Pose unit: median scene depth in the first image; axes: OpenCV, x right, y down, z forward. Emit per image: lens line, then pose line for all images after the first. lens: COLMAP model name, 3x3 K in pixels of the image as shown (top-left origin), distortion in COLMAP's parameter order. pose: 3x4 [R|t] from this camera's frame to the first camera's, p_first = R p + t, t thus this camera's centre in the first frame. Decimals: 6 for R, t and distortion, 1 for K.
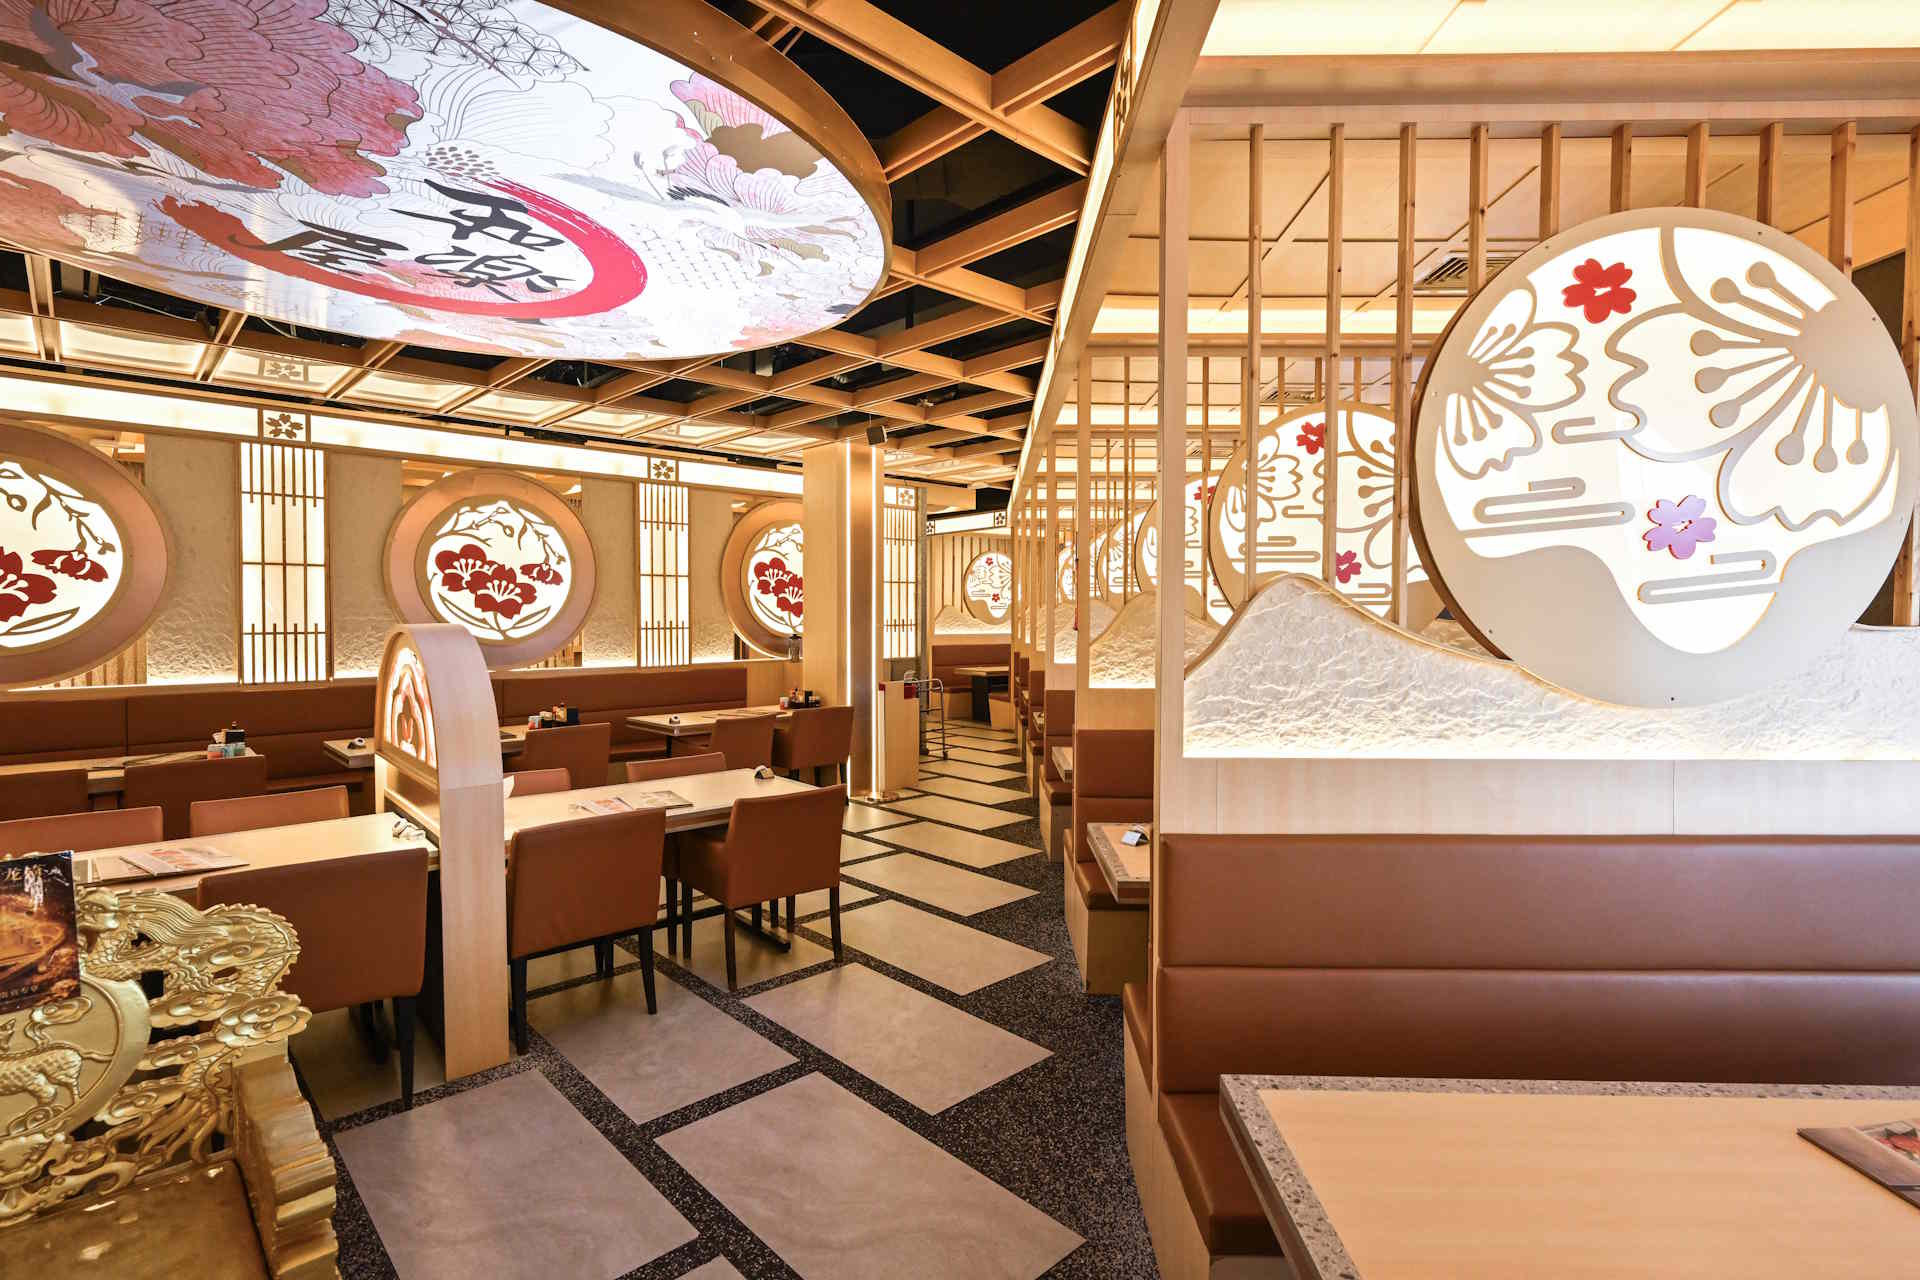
lens RADIAL K [[919.9, 0, 967.4], [0, 919.9, 630.0], [0, 0, 1]] dist [0.000567, 0.000431]
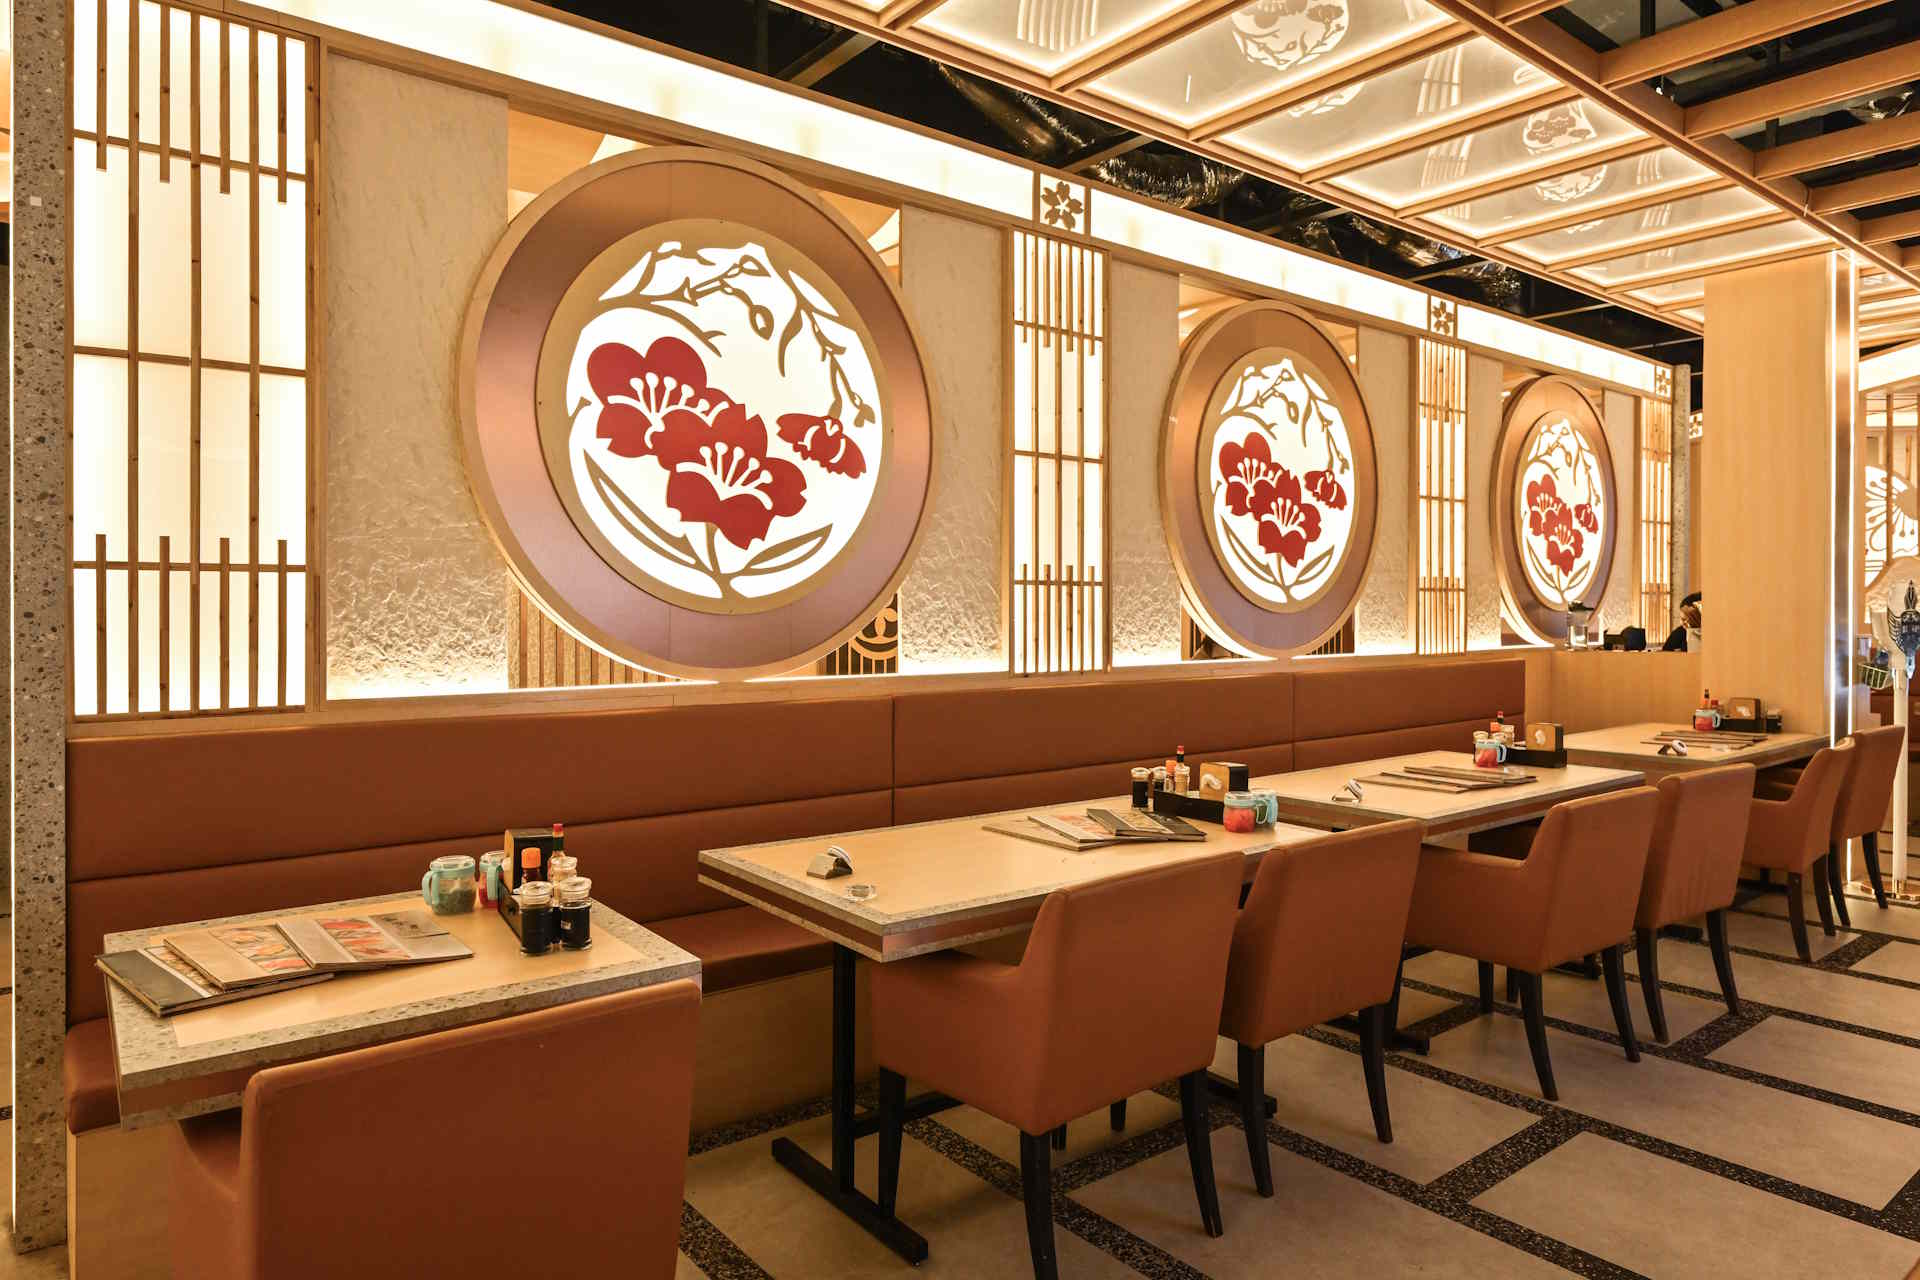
lens RADIAL K [[1177.6, 0, 951.9], [0, 1177.6, 612.8], [0, 0, 1]] dist [-0.003188, 0.000519]
pose [[0.995167, -0.000423, -0.098193, -0.733414], [-0.001011, 0.999894, -0.014546, 0.031275], [0.098189, 0.014575, 0.995061, 0.297351]]
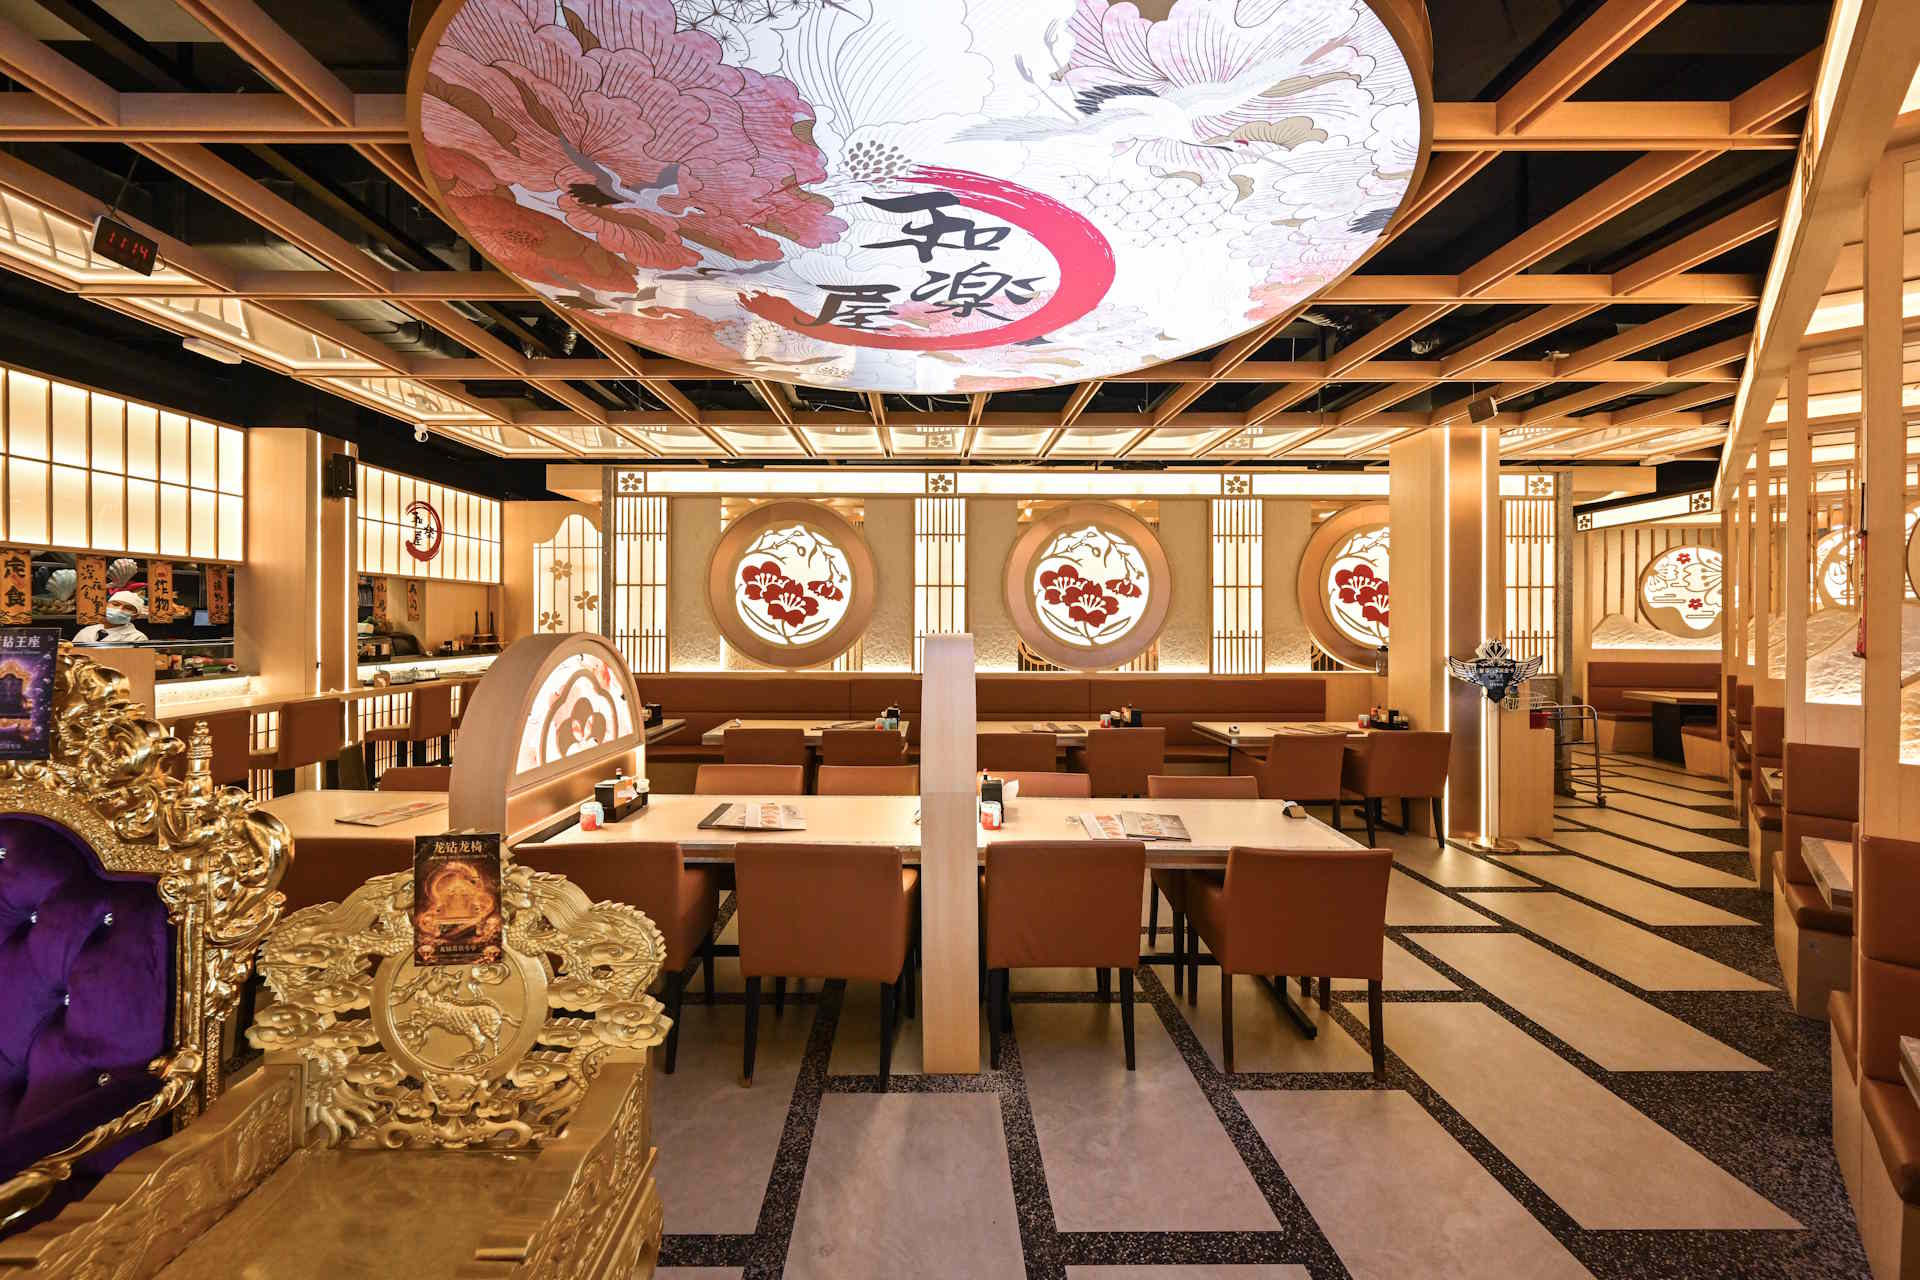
lens RADIAL K [[766.9, 0, 931.7], [0, 766.9, 619.0], [0, 0, 1]] dist [-0.000511, 0.000486]
pose [[0.725761, -0.000562, -0.687947, 0.019039], [-0.014461, 0.999766, -0.016073, -0.005036], [0.687795, 0.021614, 0.725583, 0.179928]]
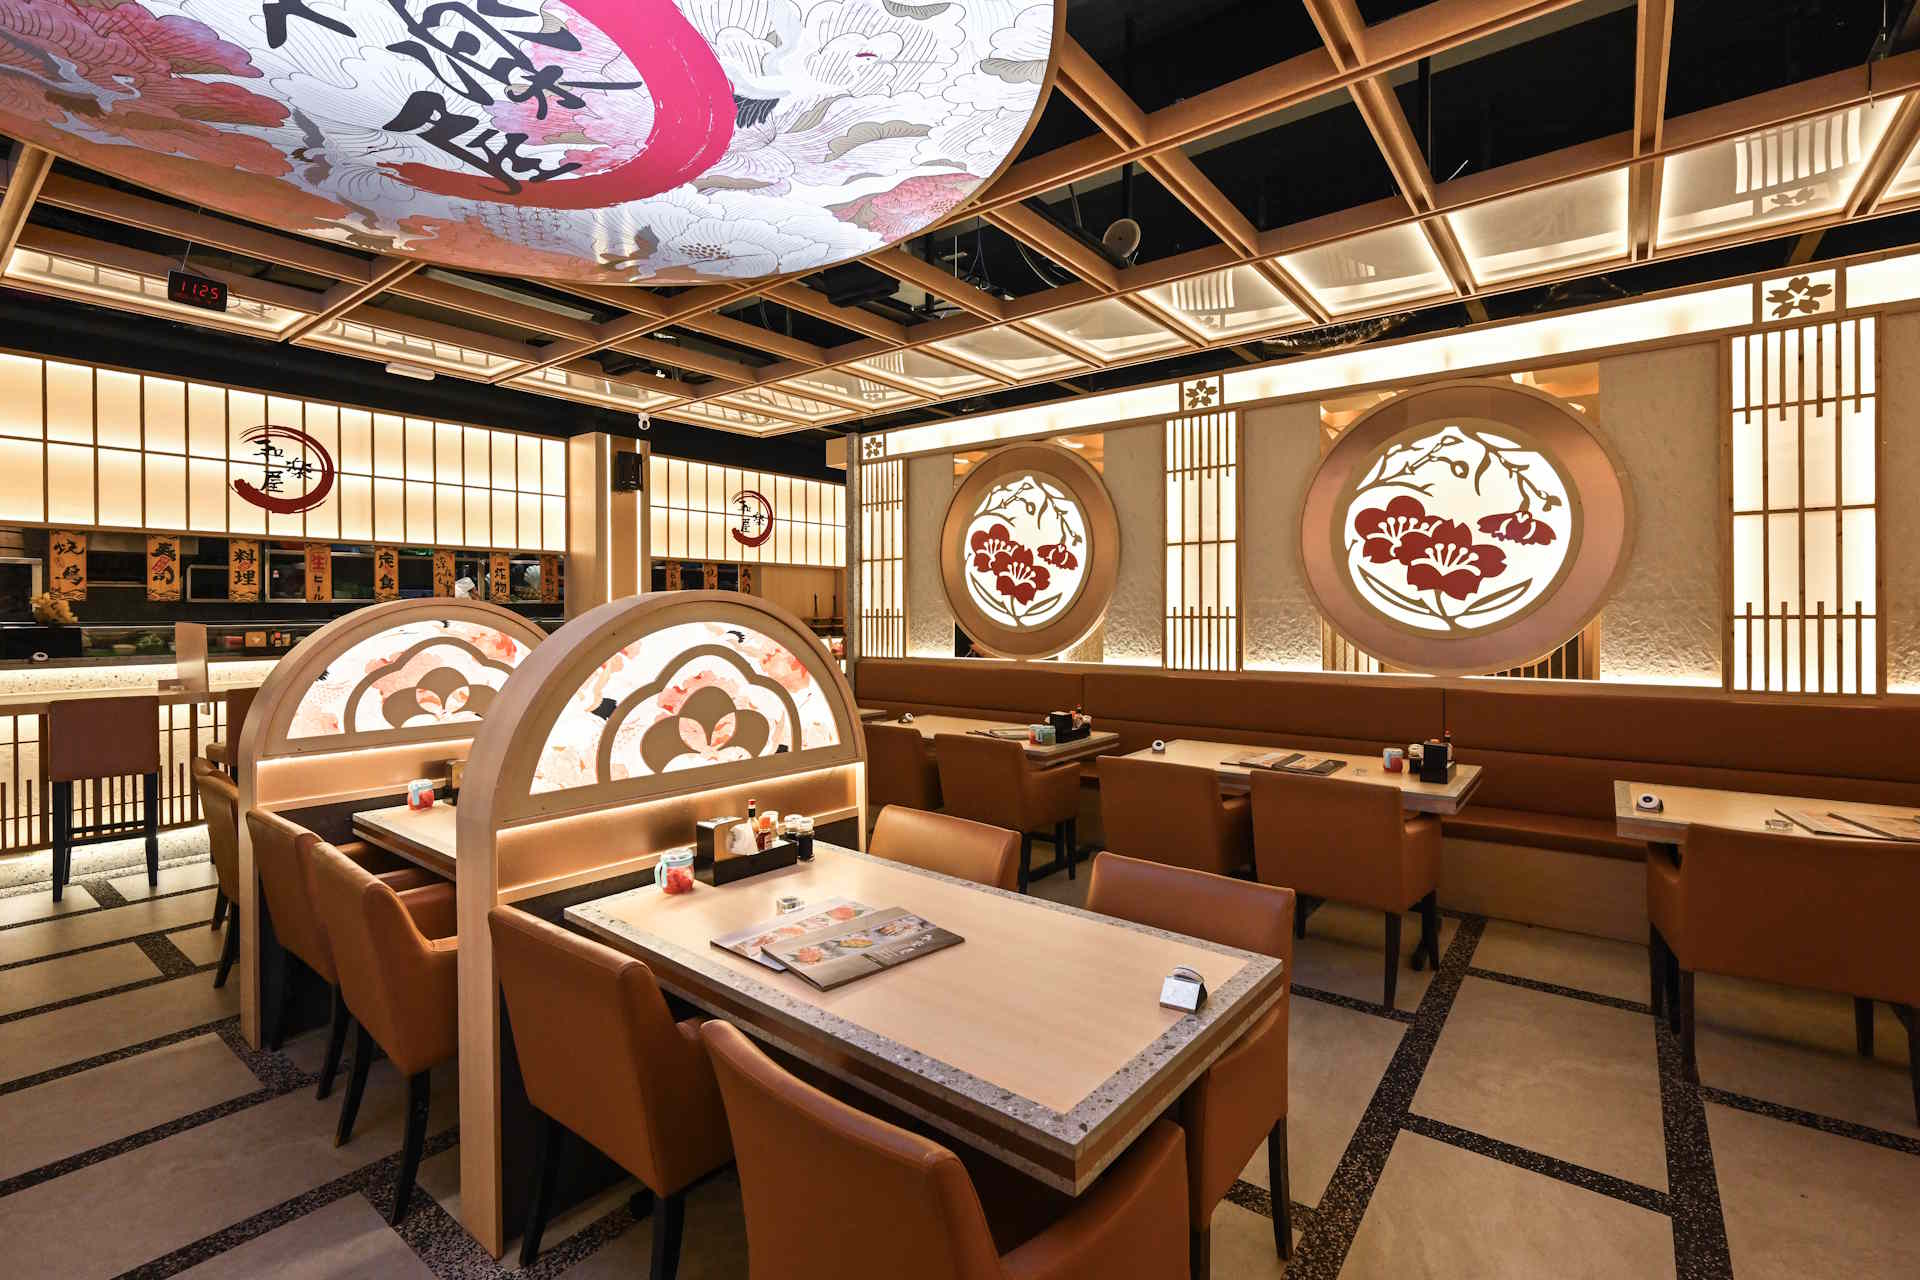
lens RADIAL K [[859.1, 0, 965.0], [0, 859.1, 615.9], [0, 0, 1]] dist [0.001165, 0.000254]
pose [[0.152497, 0.001953, -0.988302, 0.077077], [-0.015204, 0.999884, -0.000370, 0.006133], [0.988187, 0.015083, 0.152509, 0.631629]]
